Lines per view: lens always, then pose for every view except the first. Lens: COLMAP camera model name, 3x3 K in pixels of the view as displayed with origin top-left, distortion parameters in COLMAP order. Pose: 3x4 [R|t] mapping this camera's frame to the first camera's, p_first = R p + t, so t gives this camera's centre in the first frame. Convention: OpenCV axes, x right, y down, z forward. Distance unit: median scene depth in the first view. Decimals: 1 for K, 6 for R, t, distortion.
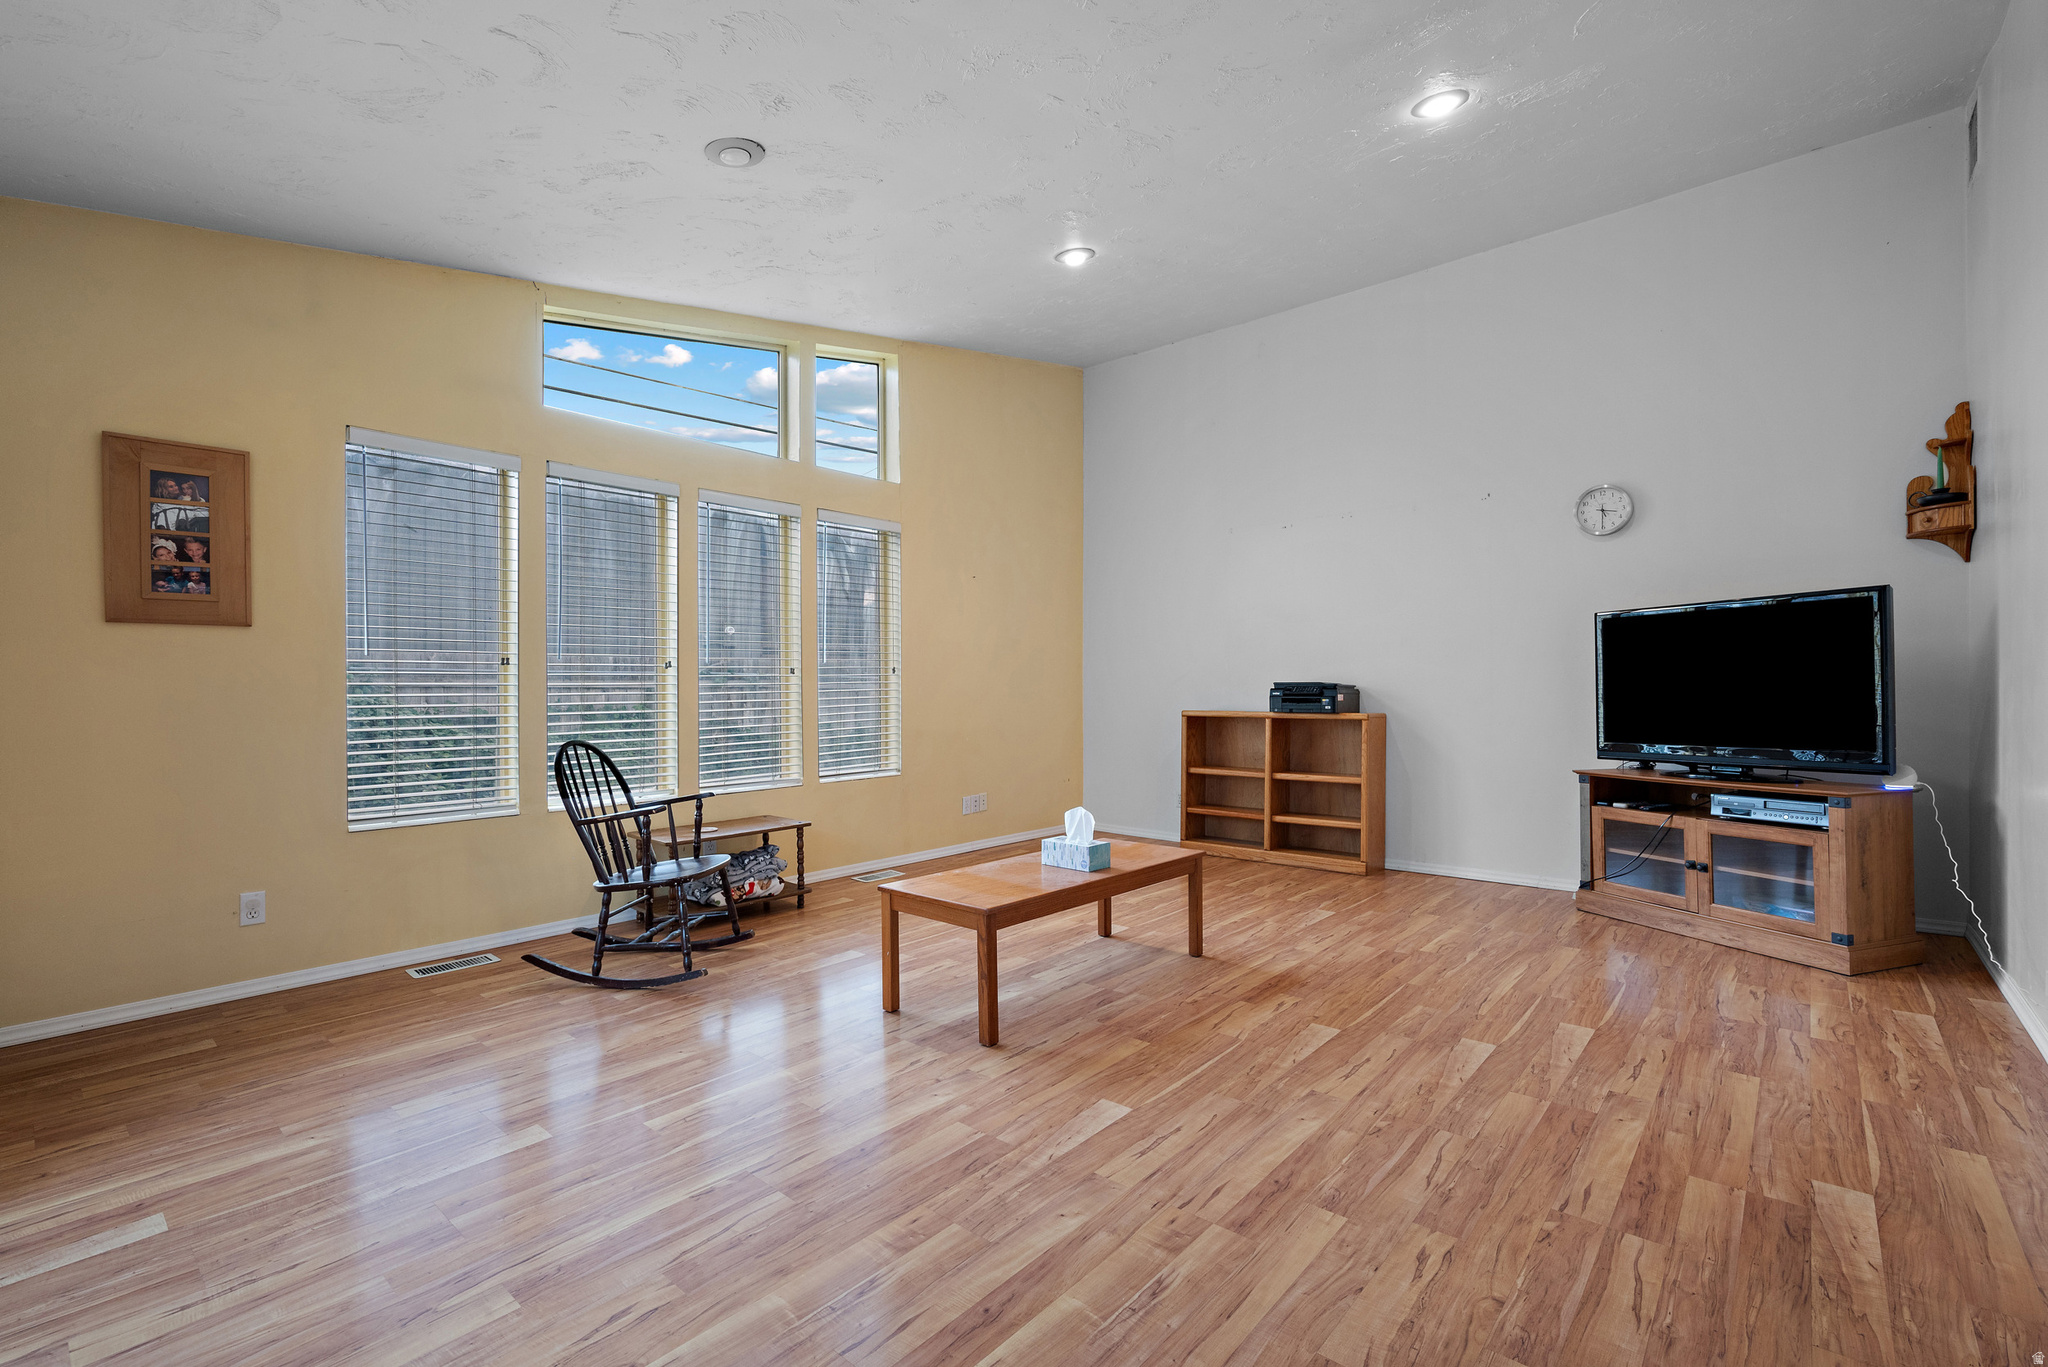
lens RADIAL K [[907.5, 0, 1023.9], [0, 907.5, 696.1], [0, 0, 1]] dist [-0.004031, -0.000139]
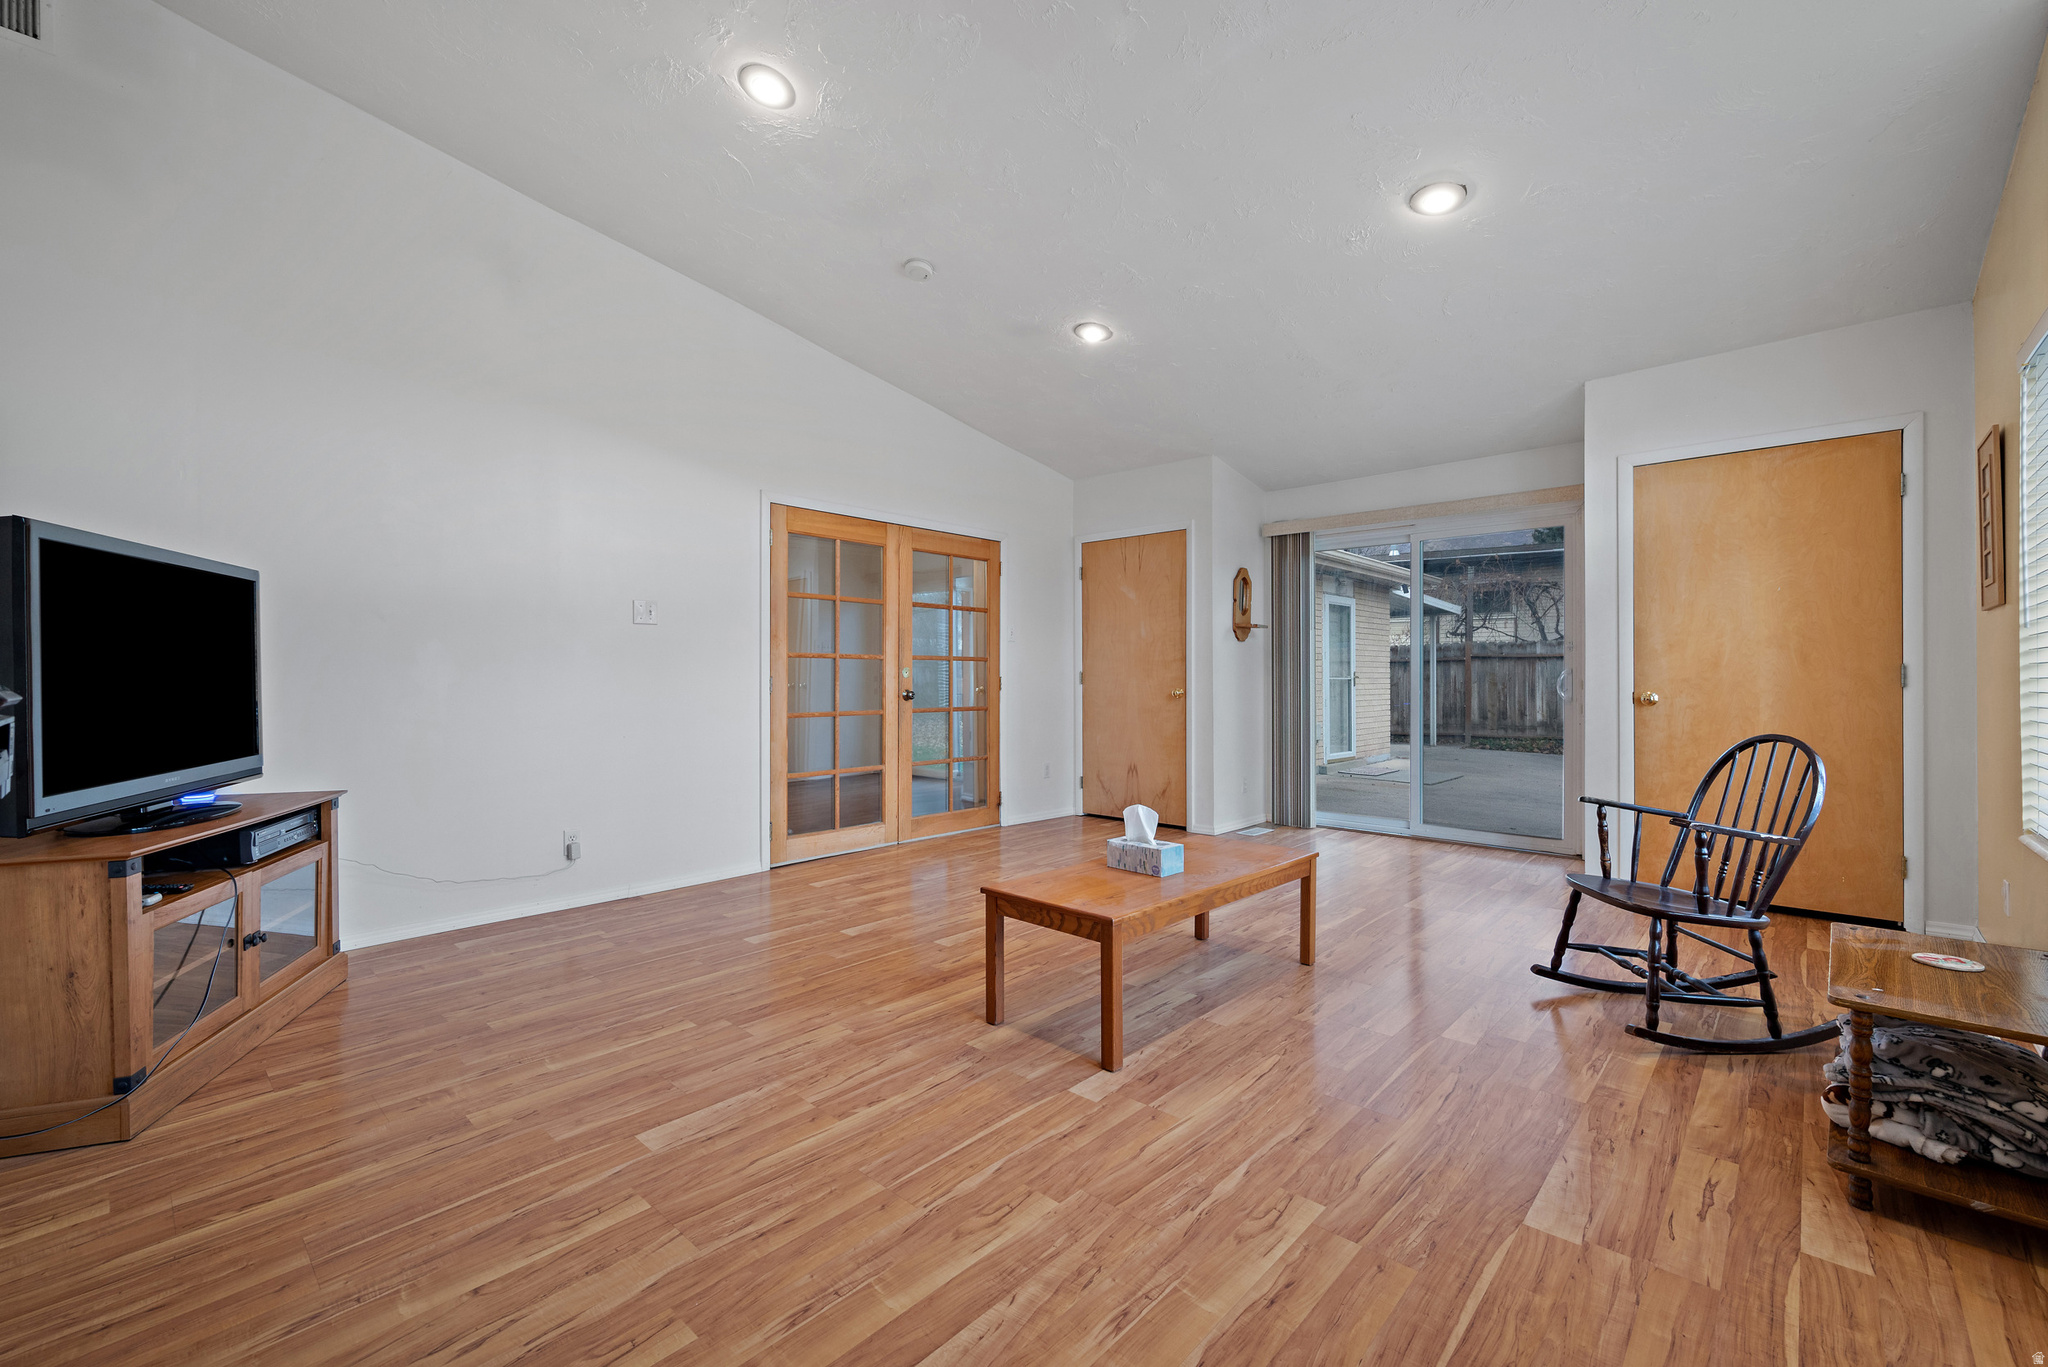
lens RADIAL K [[907.5, 0, 1022.3], [0, 907.5, 674.7], [0, 0, 1]] dist [-0.004031, -0.000139]
pose [[-0.999780, 0.009014, 0.018956, 0.160618], [0.008957, 0.999955, -0.003107, -0.007975], [-0.018983, -0.002936, -0.999815, 1.908431]]
